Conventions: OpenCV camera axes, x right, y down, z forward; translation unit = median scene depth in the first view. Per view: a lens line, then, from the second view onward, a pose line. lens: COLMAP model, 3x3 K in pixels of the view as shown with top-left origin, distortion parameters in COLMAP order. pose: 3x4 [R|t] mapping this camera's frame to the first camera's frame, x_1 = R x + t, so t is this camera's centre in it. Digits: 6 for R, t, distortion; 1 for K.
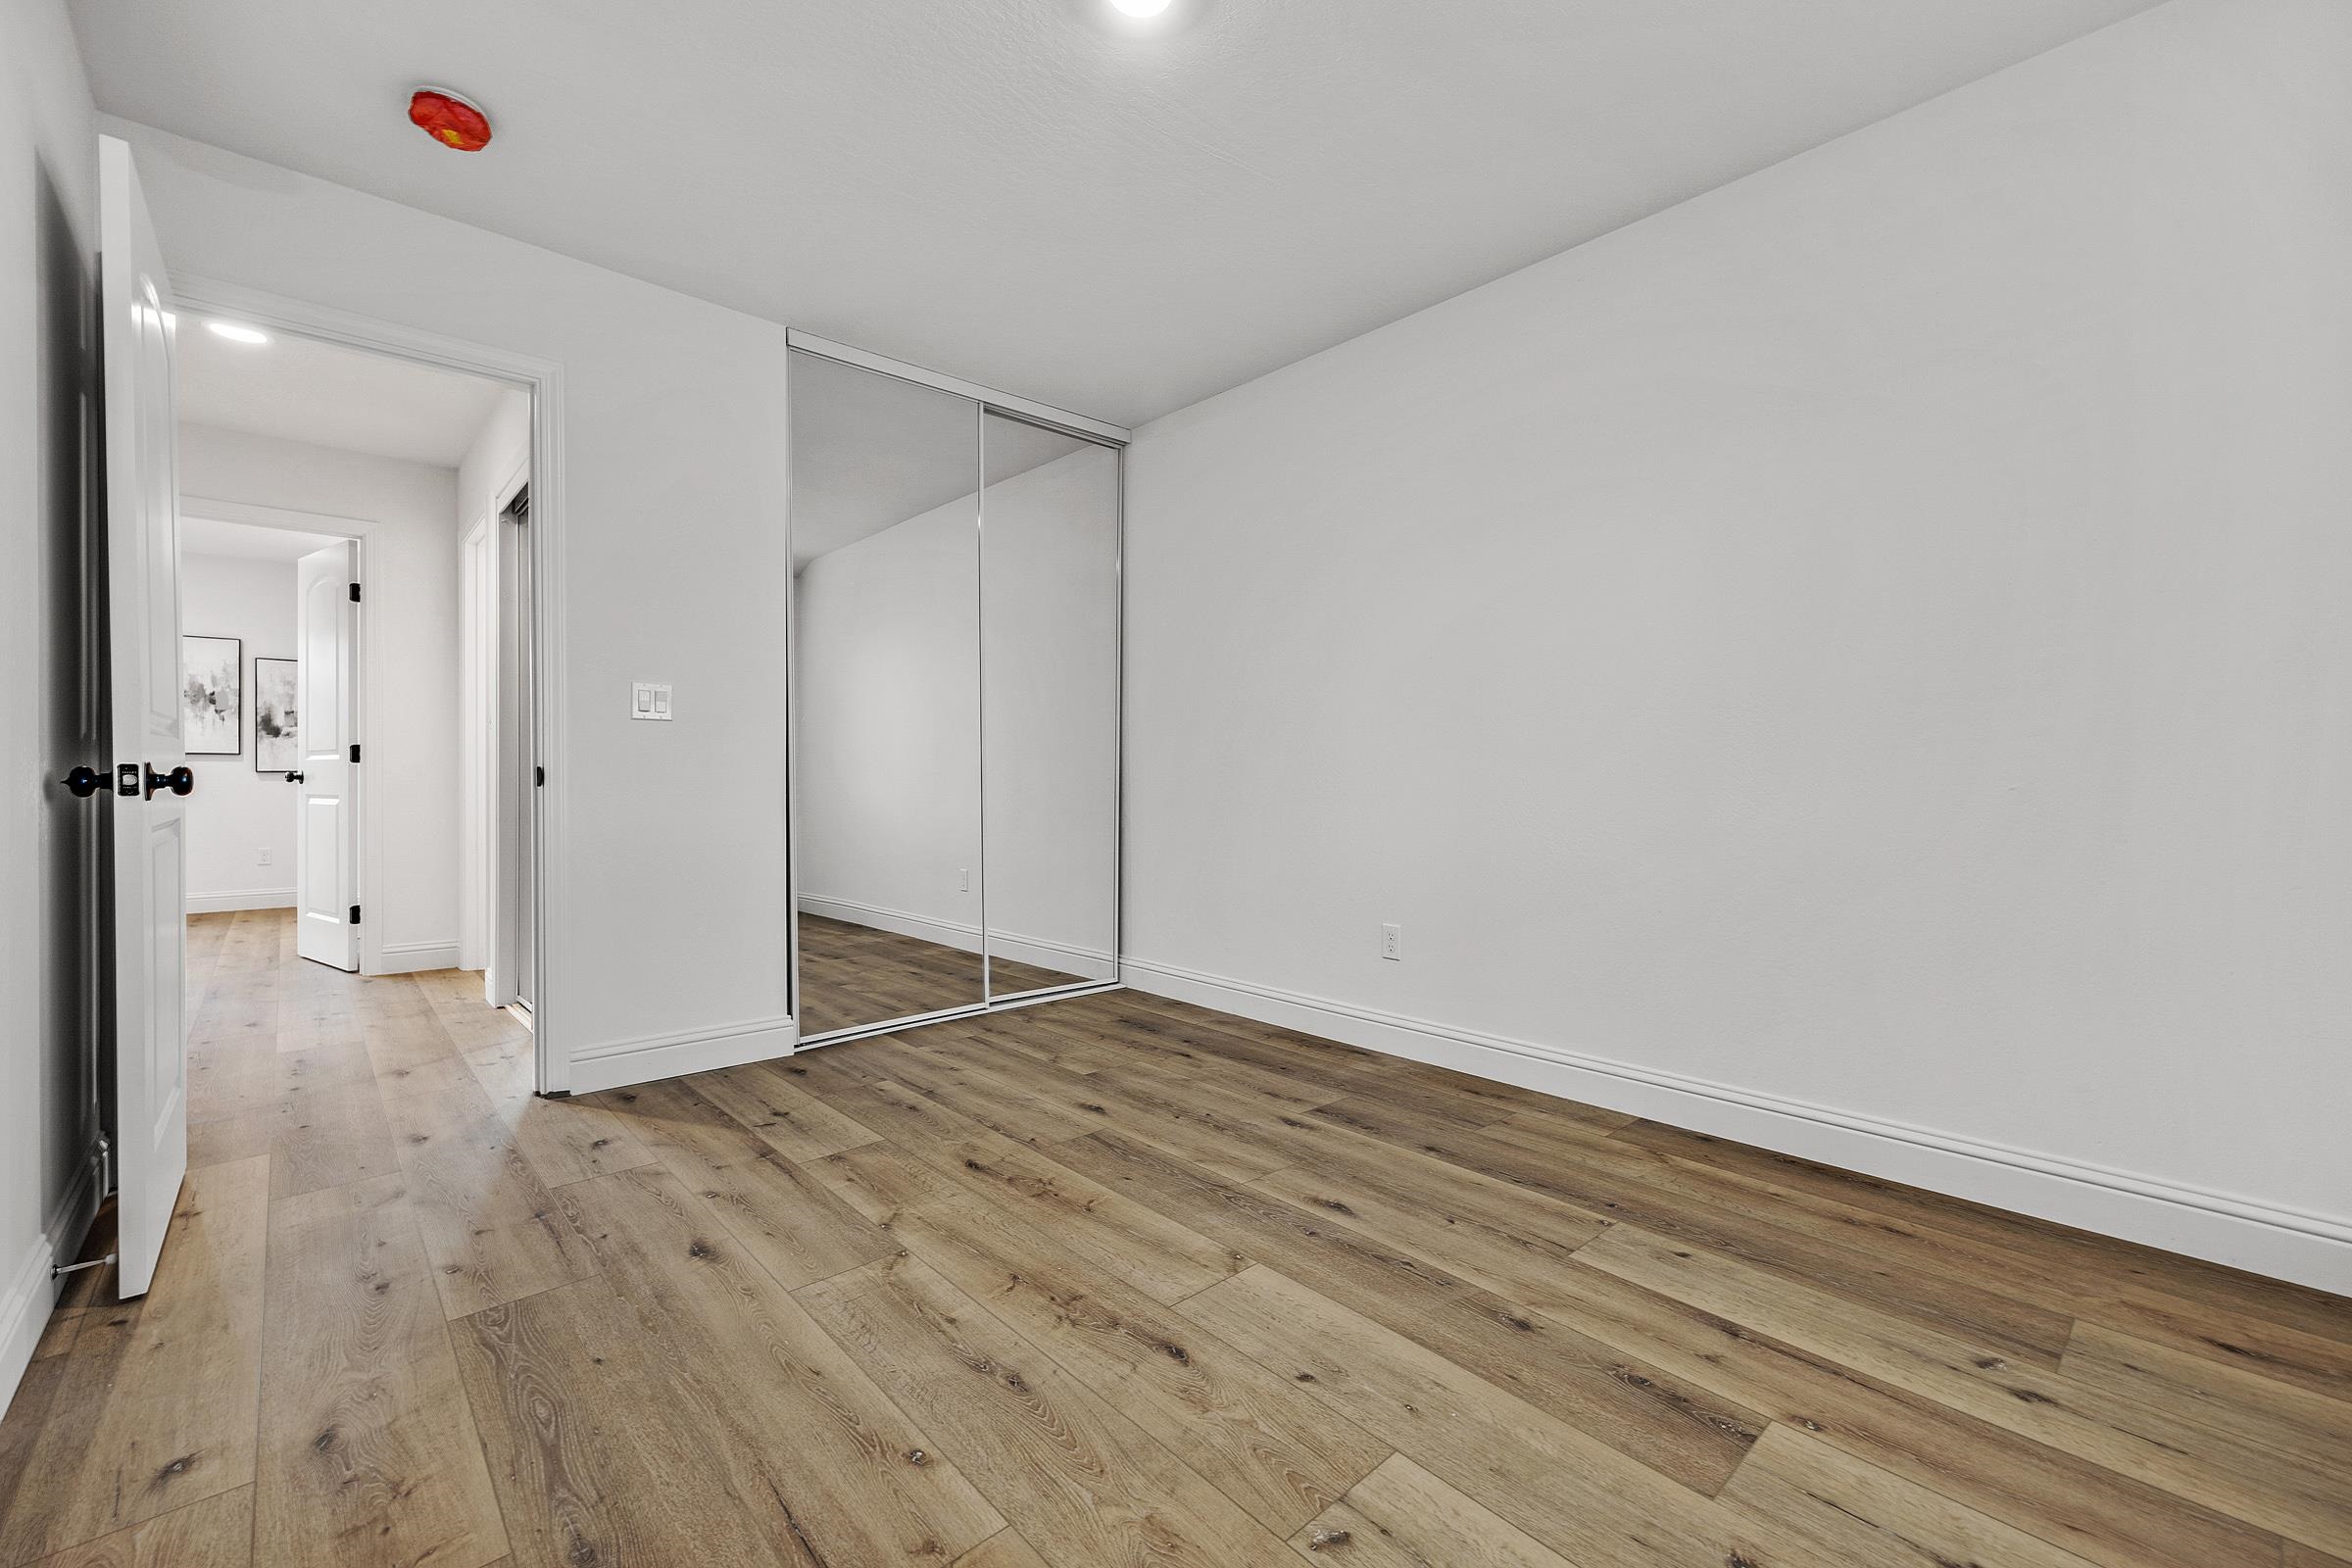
lens RADIAL K [[951.9, 0, 1180.5], [0, 951.9, 778.2], [0, 0, 1]] dist [0.001598, 0.000223]
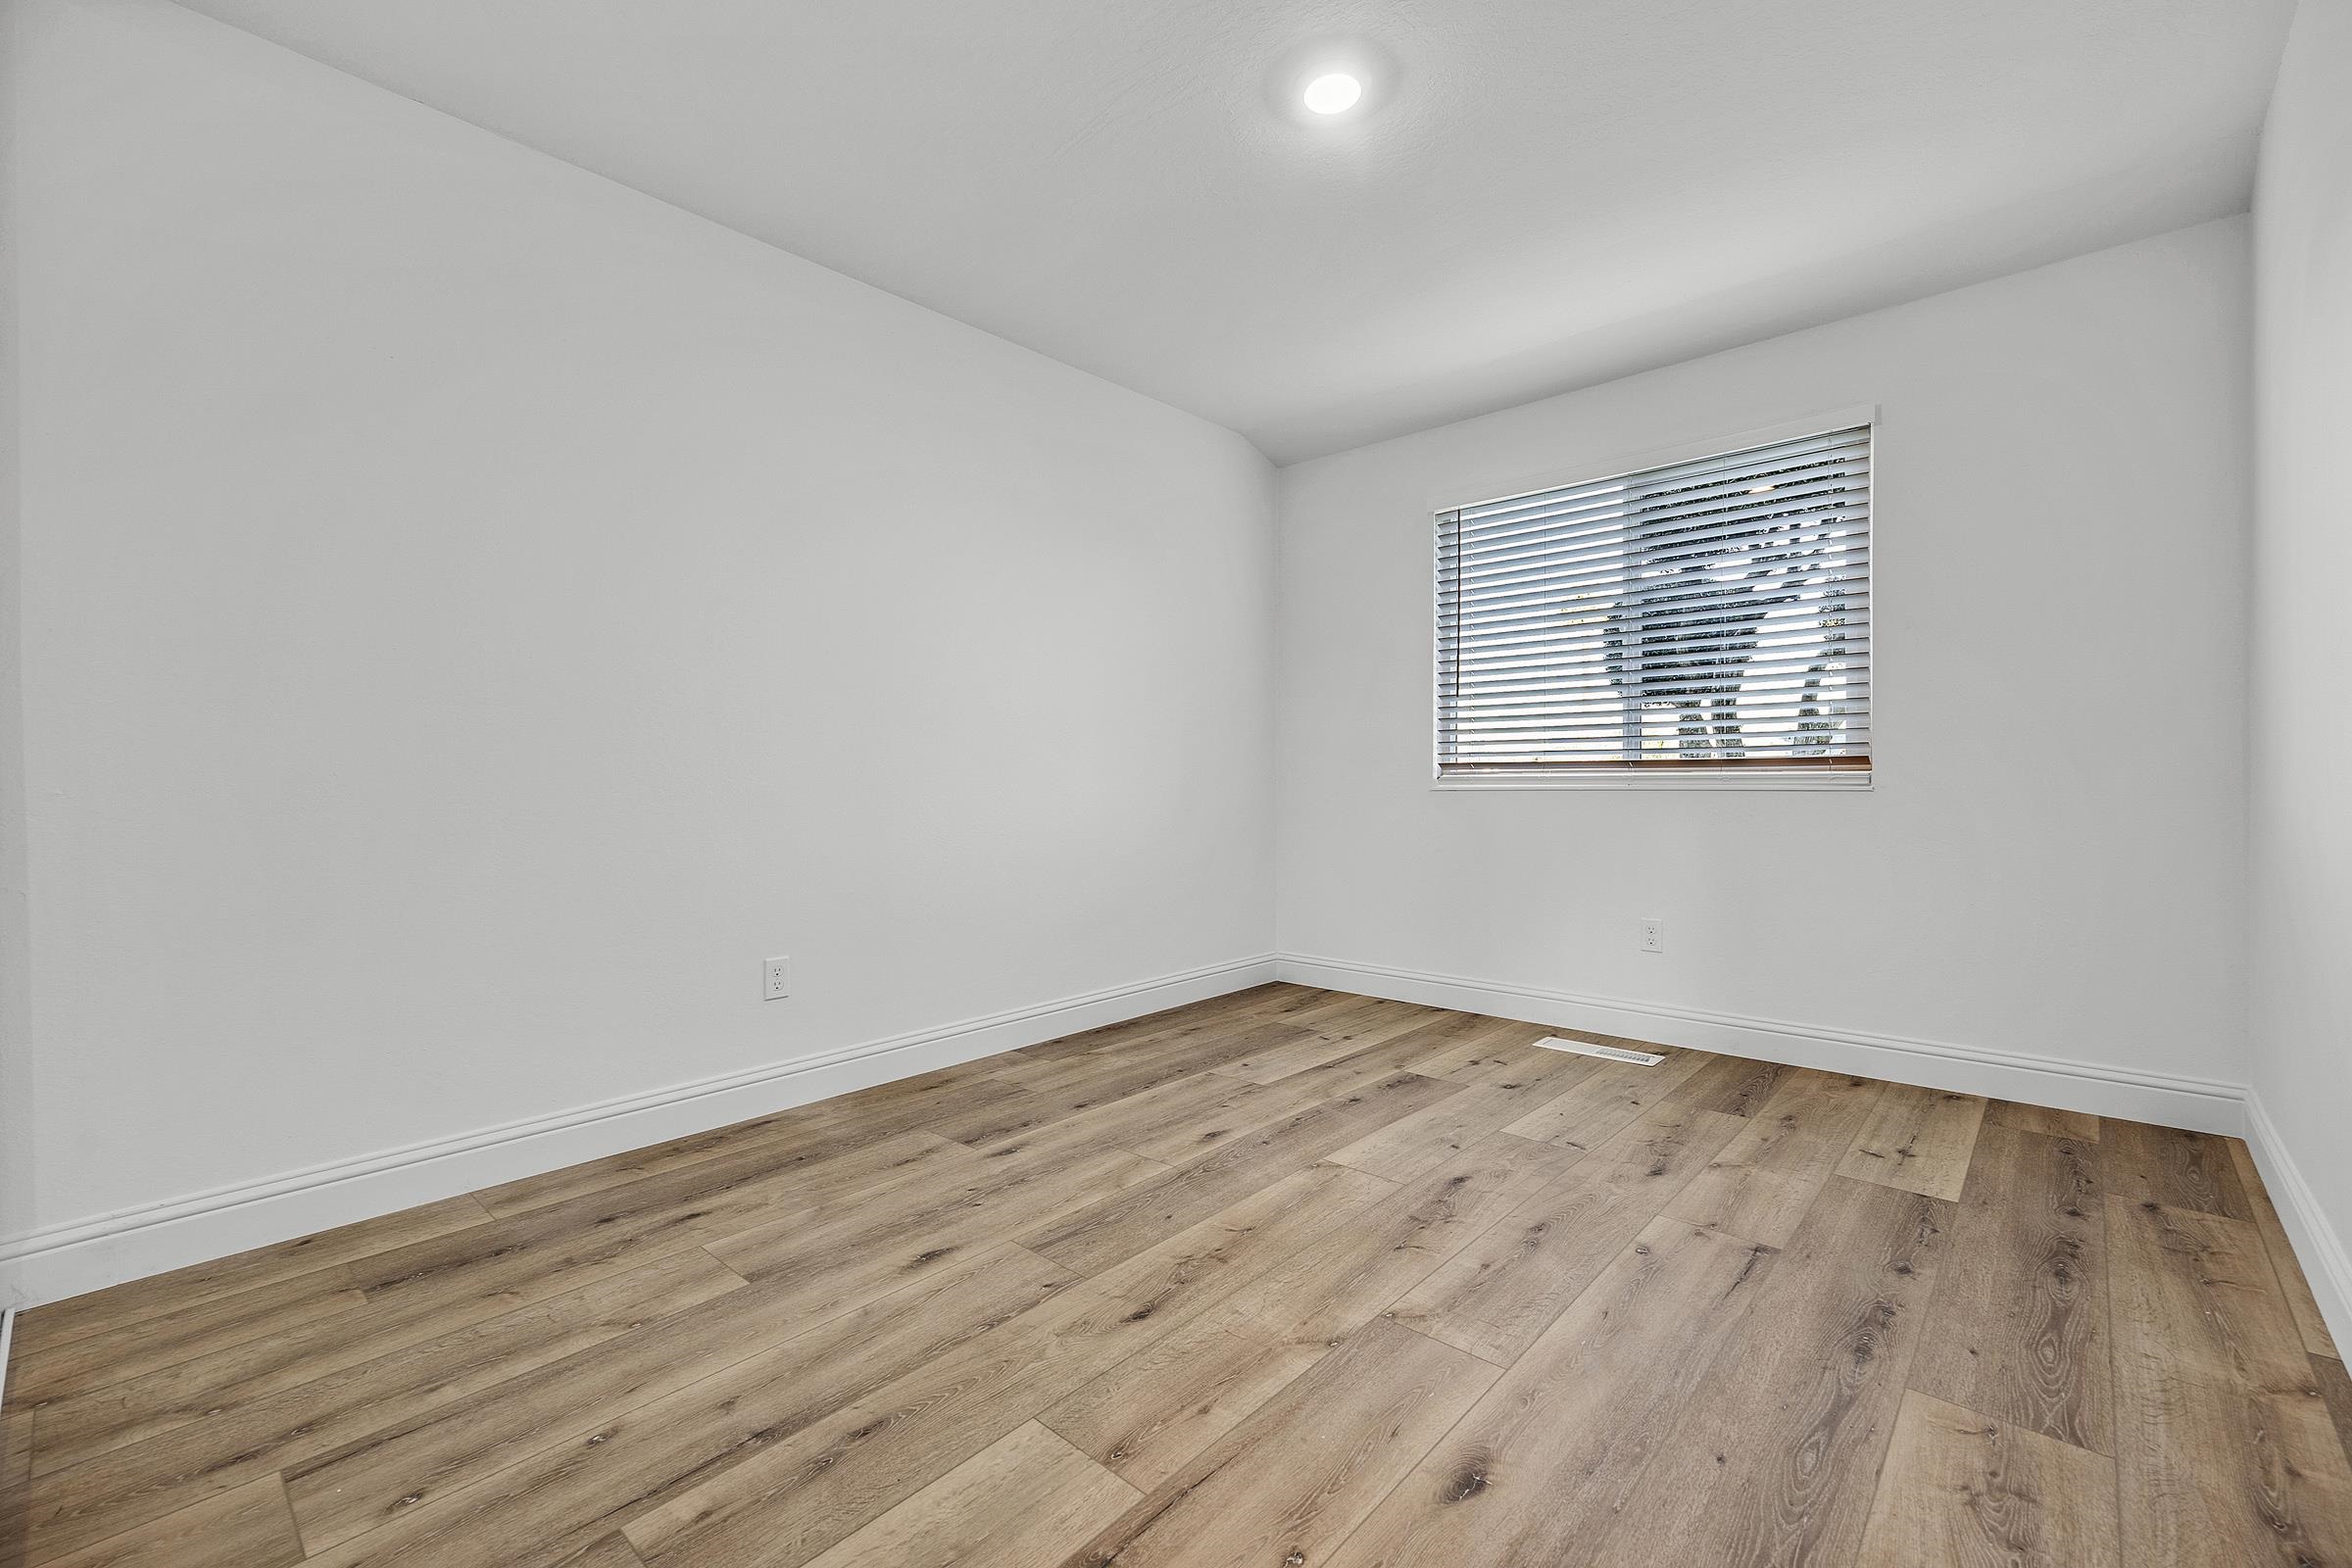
lens RADIAL K [[974.4, 0, 1172.5], [0, 974.4, 794.7], [0, 0, 1]] dist [0.005087, 0.000161]
pose [[-0.070534, -0.015570, 0.997388, -1.045176], [0.010167, 0.999815, 0.016327, -0.001746], [-0.997458, 0.011292, -0.070363, 1.120420]]
